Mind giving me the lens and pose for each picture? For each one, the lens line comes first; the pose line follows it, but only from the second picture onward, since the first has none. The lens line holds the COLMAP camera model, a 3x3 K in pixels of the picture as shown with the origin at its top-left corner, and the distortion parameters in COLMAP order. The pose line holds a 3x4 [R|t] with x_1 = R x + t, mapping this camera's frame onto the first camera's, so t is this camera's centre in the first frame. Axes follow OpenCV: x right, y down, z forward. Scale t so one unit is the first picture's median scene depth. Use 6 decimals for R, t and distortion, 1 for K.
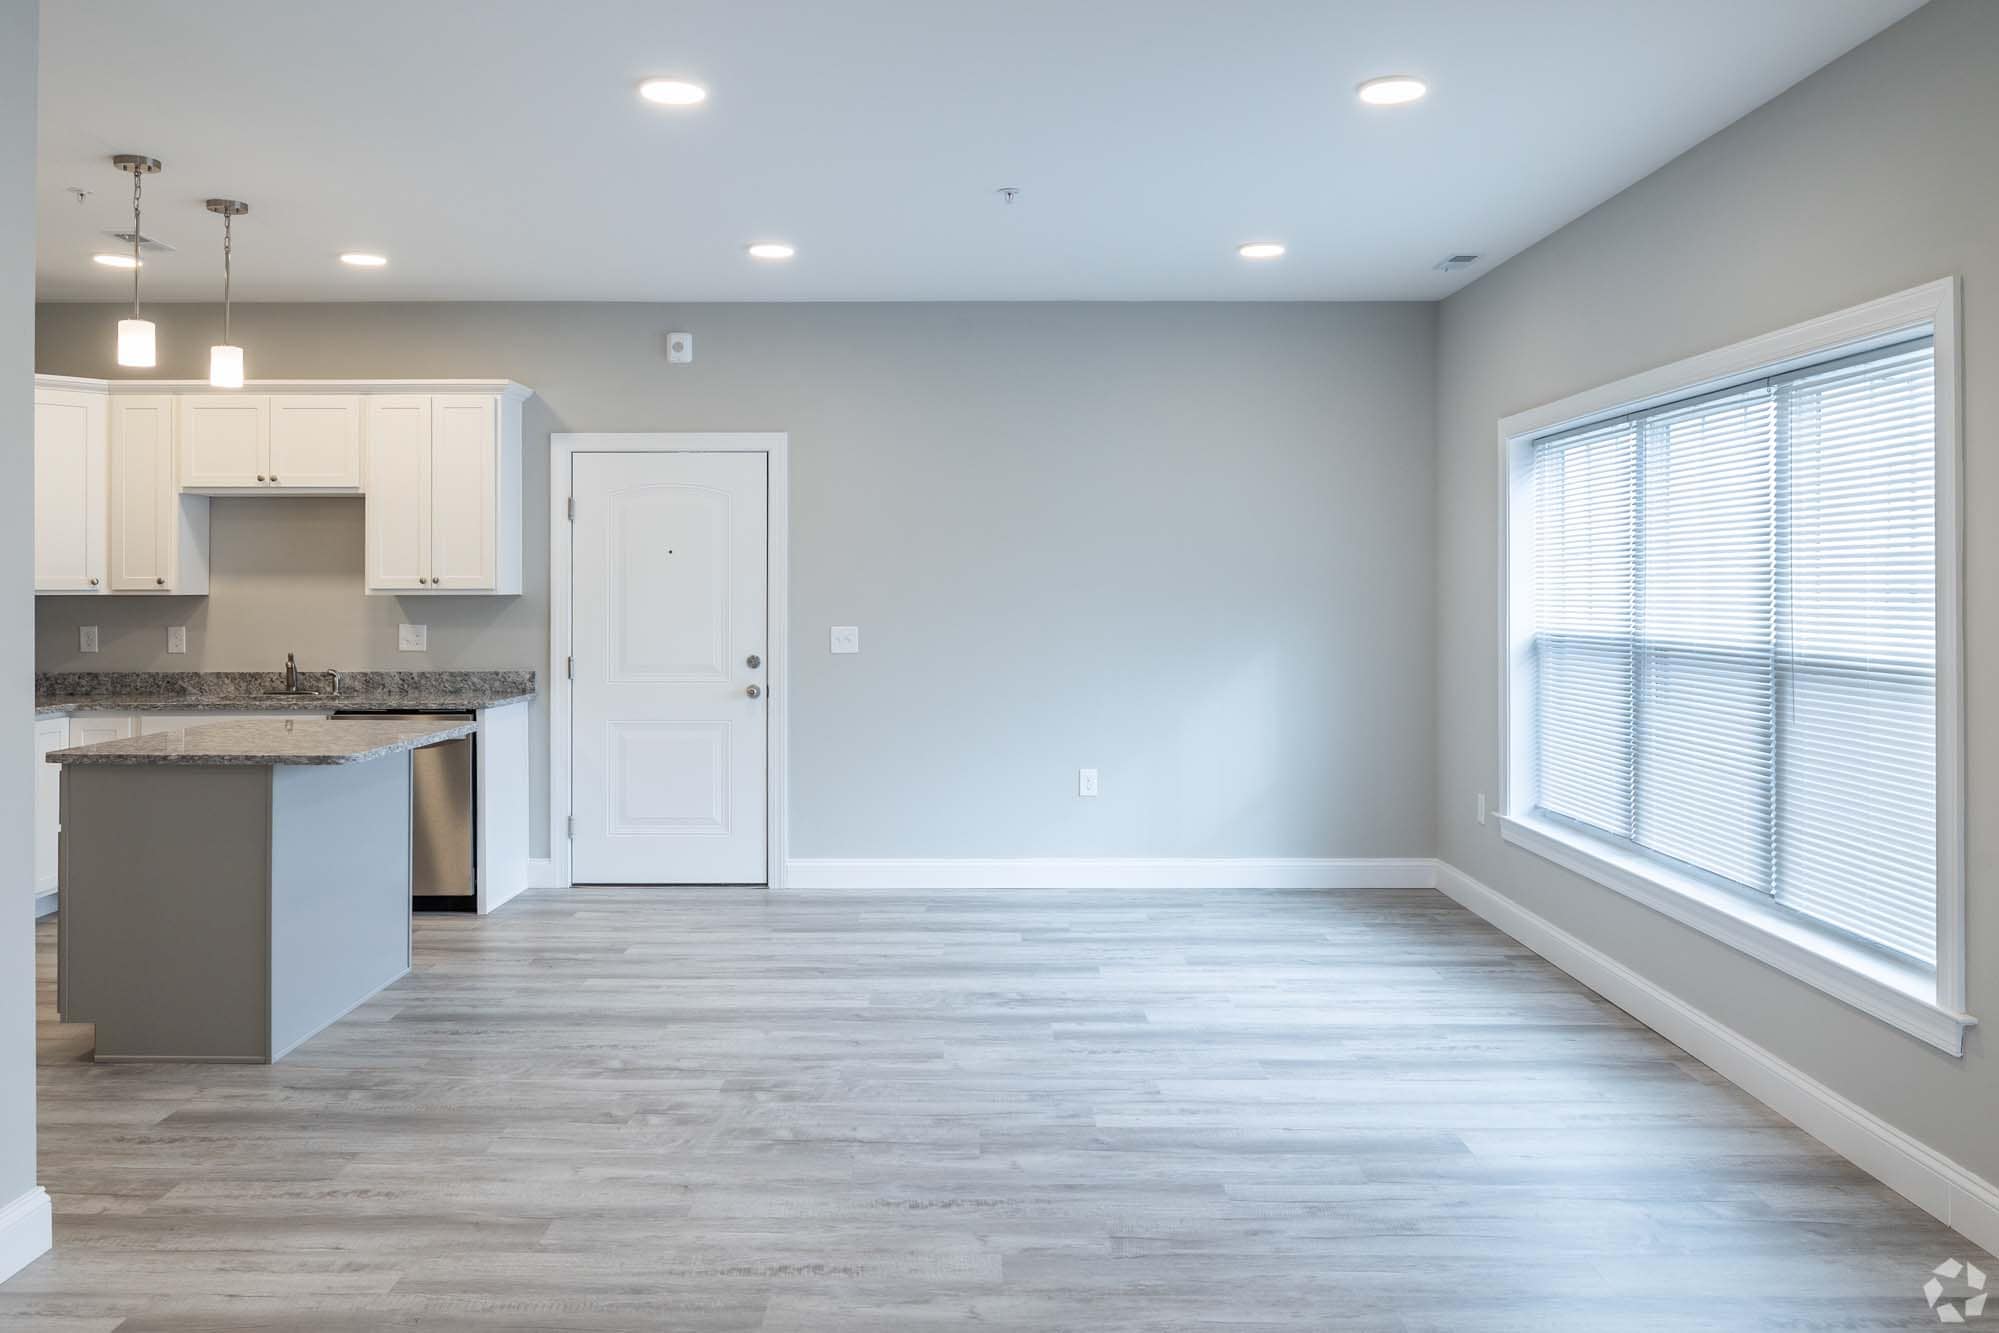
lens RADIAL K [[1441.8, 0, 999.5], [0, 1441.8, 666.5], [0, 0, 1]] dist [0.110120, 0.000518]
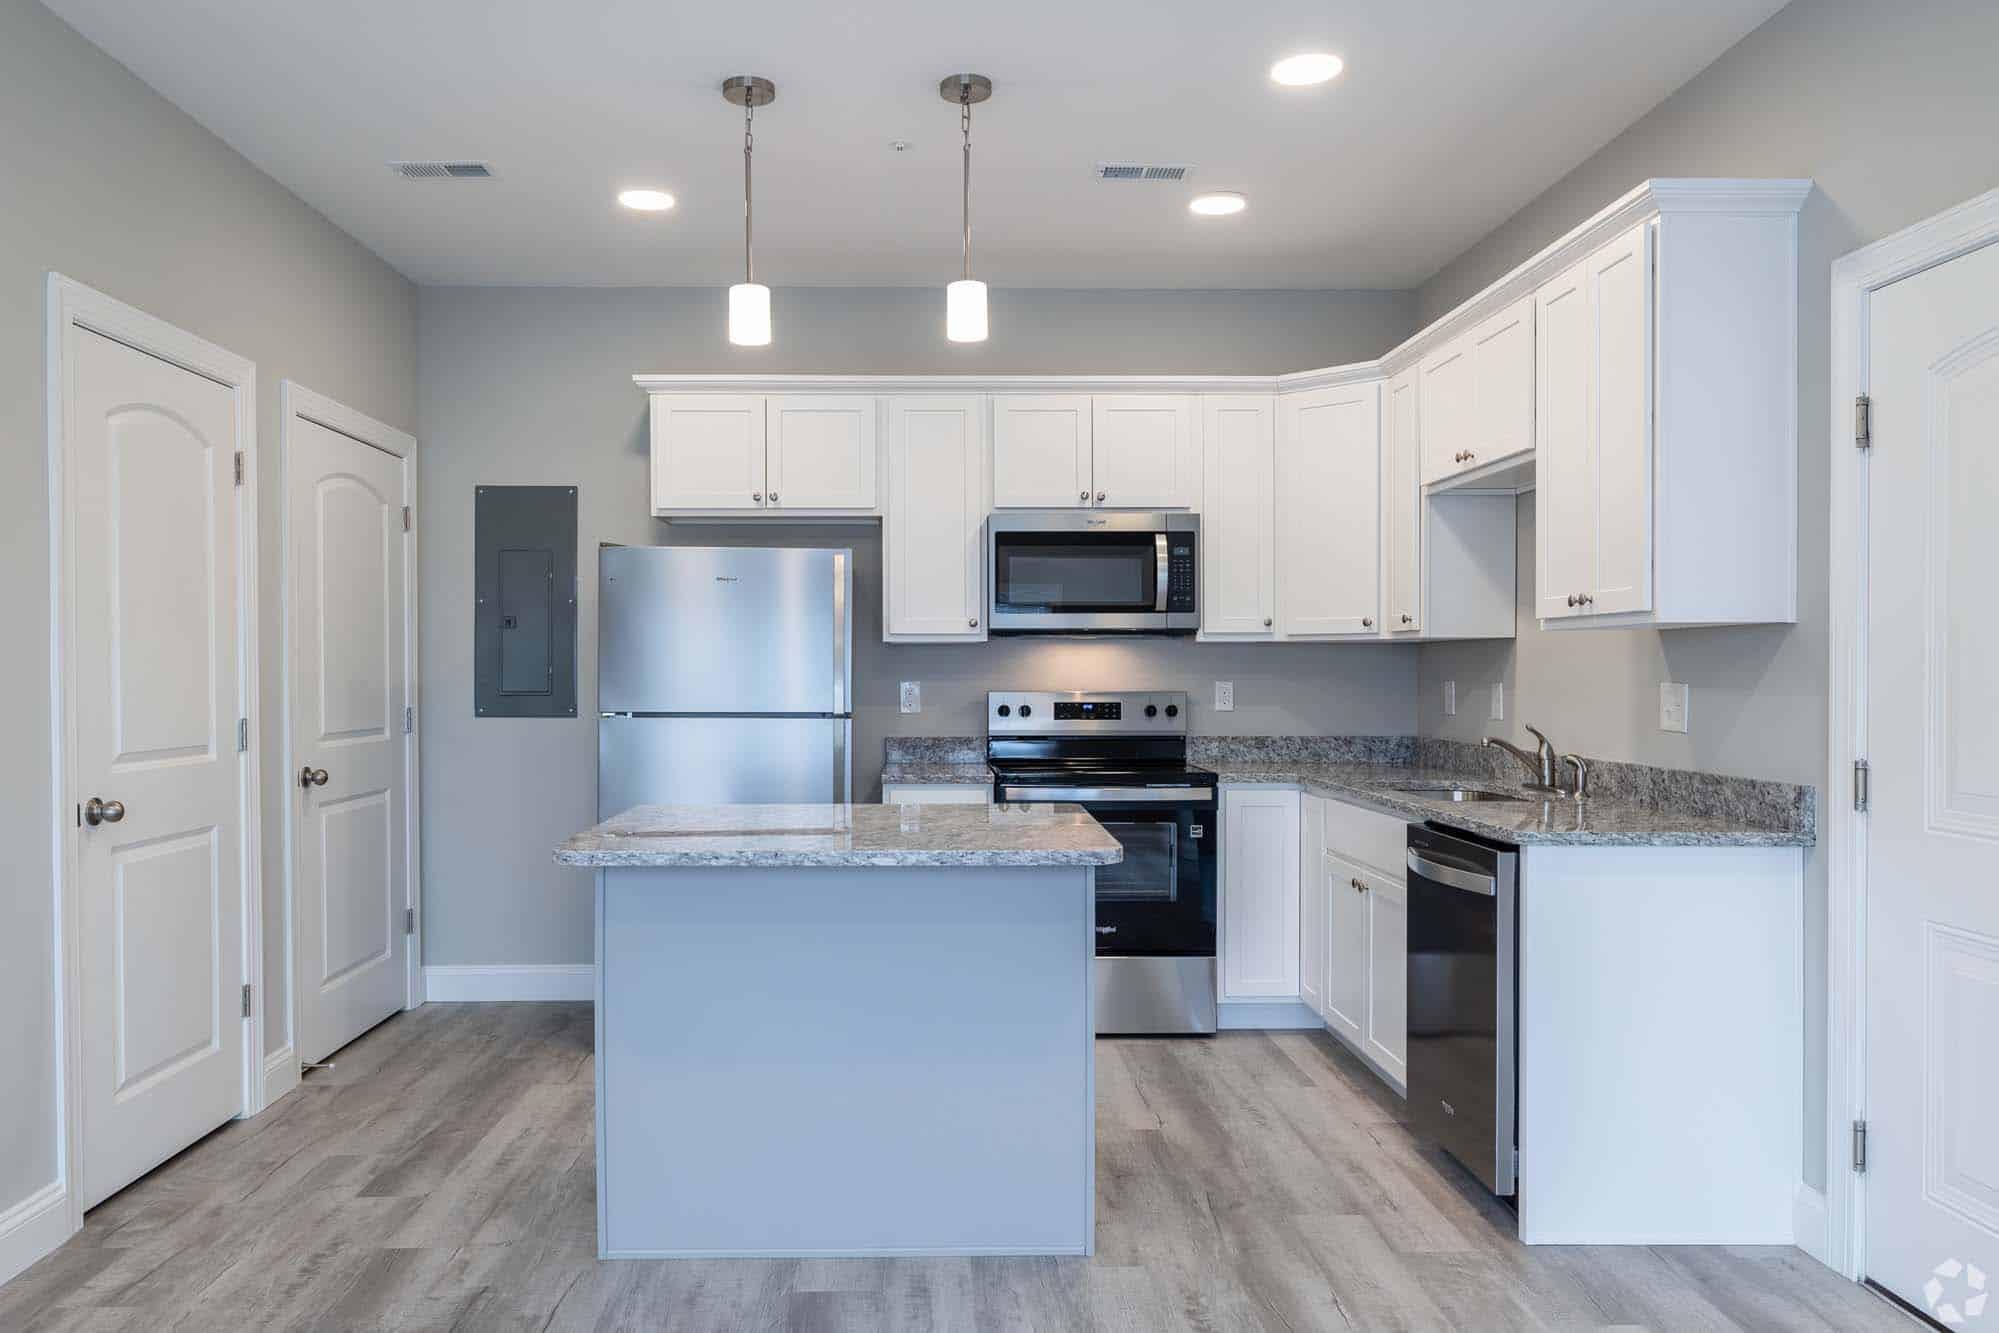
lens RADIAL K [[1428.3, 0, 934.1], [0, 1428.3, 696.7], [0, 0, 1]] dist [0.002597, 0.001031]
pose [[0.005796, 0.015303, -0.999866, 0.242235], [-0.048092, 0.998730, 0.015007, -0.033395], [0.998826, 0.047998, 0.006525, 1.303206]]
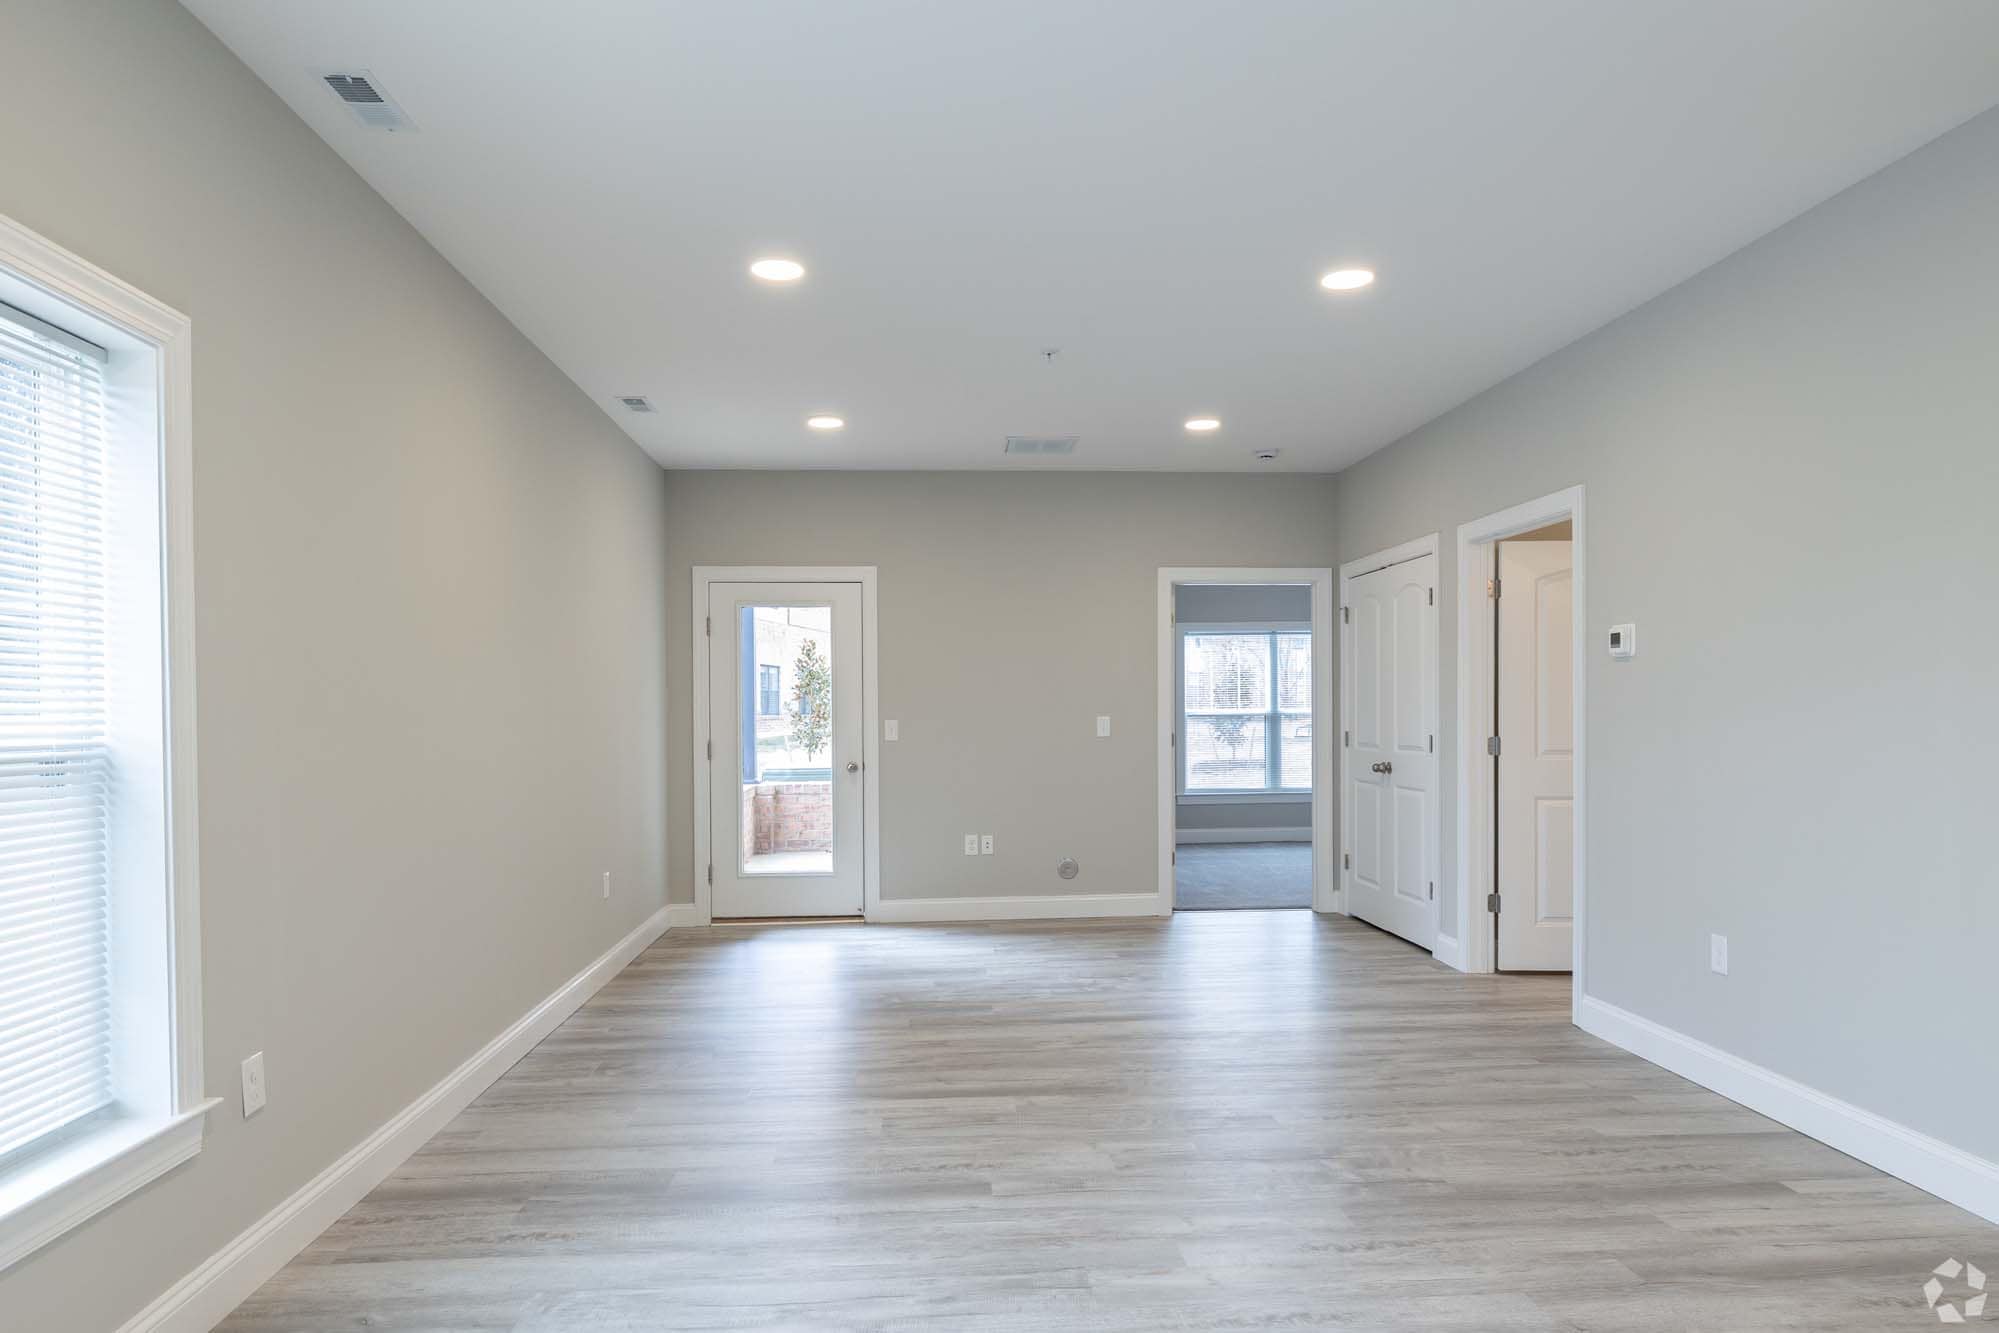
lens RADIAL K [[1225.3, 0, 1002.0], [0, 1225.3, 728.4], [0, 0, 1]] dist [0.004772, 0.001160]
pose [[-0.997925, 0.003888, -0.064269, 0.159356], [-0.000127, 0.998054, 0.062352, -0.043874], [0.064386, 0.062231, -0.995983, 1.524524]]
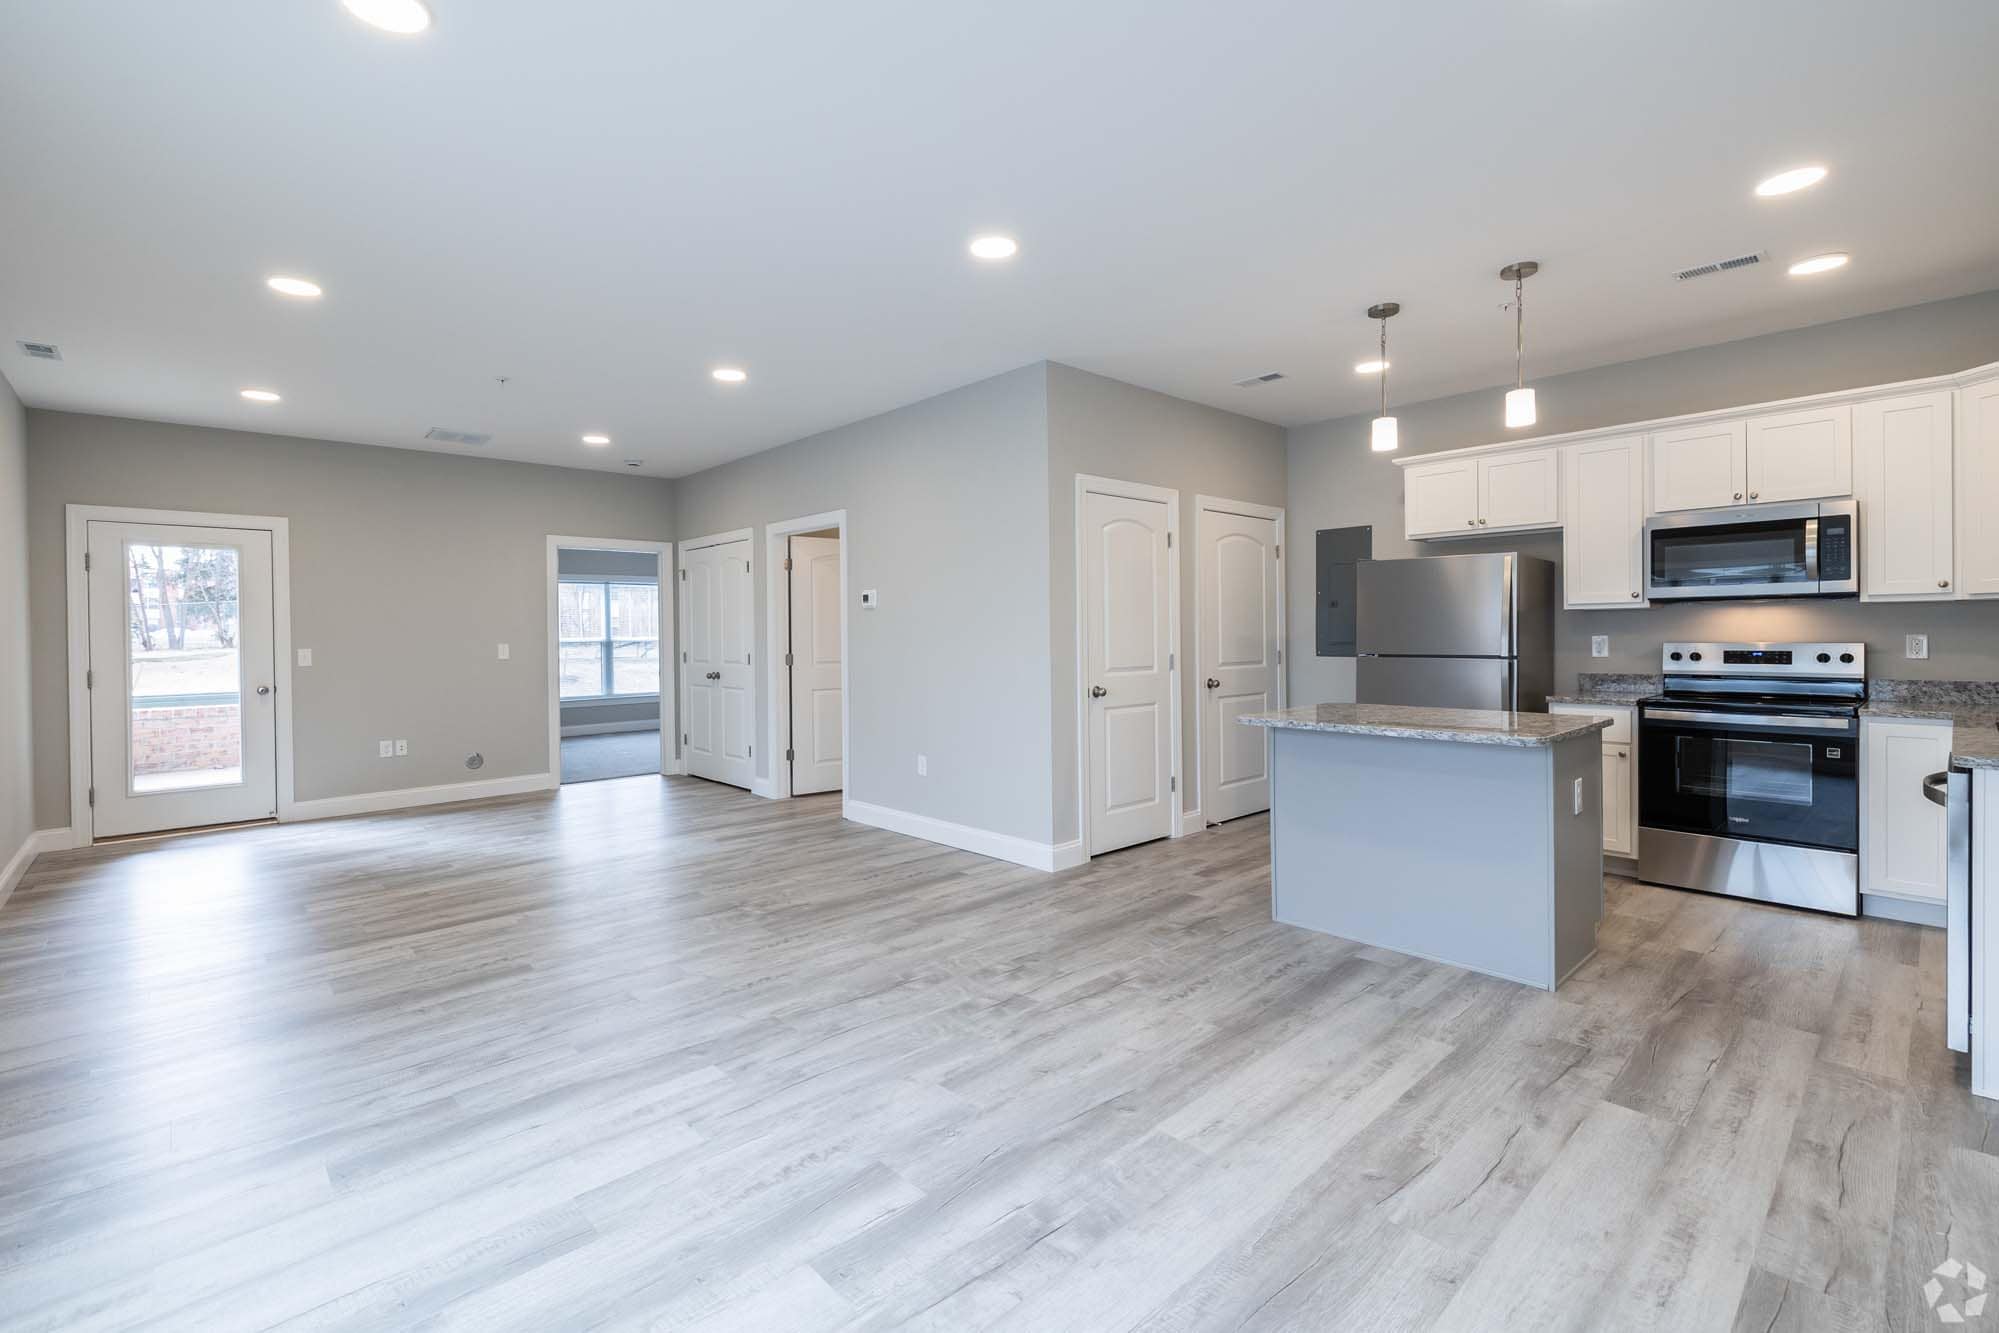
lens RADIAL K [[888.6, 0, 963.2], [0, 888.6, 658.0], [0, 0, 1]] dist [0.021293, 0.000209]
pose [[-0.752748, 0.023547, -0.657888, 0.376475], [-0.023511, 0.997761, 0.062613, -0.052834], [0.657889, 0.062600, -0.750508, 1.647974]]
